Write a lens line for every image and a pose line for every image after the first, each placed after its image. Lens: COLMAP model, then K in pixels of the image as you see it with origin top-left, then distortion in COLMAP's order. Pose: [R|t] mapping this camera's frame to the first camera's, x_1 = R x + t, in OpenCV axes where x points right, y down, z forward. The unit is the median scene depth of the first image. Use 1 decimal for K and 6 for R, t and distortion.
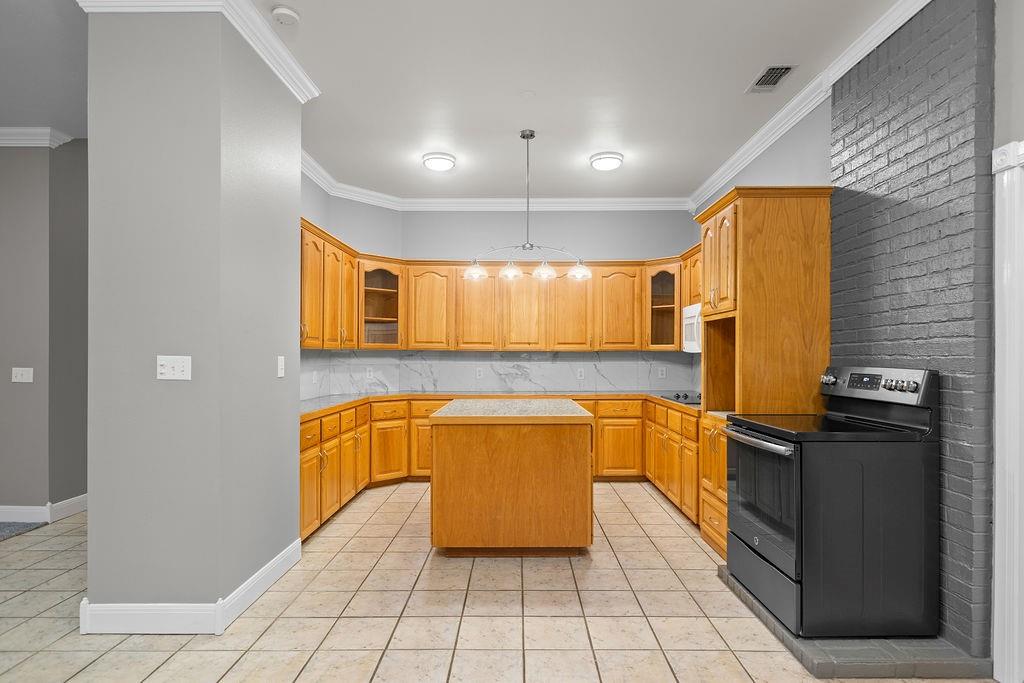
lens RADIAL K [[539.8, 0, 514.8], [0, 539.8, 363.6], [0, 0, 1]] dist [0.000701, 0.000211]
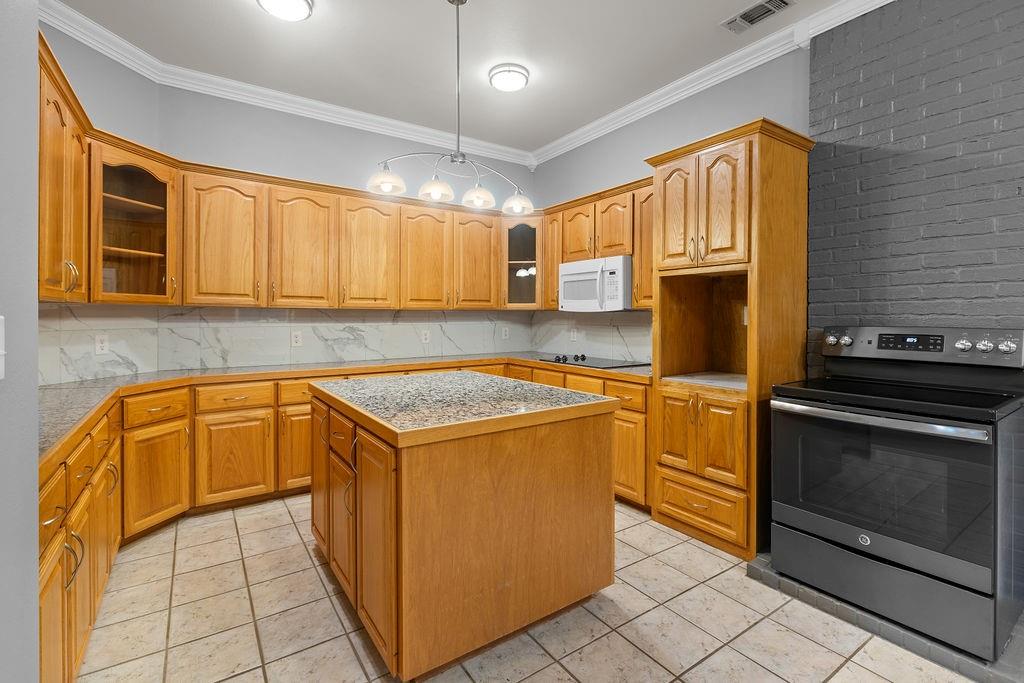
lens RADIAL K [[463.0, 0, 505.9], [0, 463.0, 323.0], [0, 0, 1]] dist [0.000192, 0.000034]
pose [[0.827054, -0.008127, 0.562063, -0.196131], [0.007260, 0.999967, 0.003776, -0.004375], [-0.562075, 0.000957, 0.827086, 0.355501]]
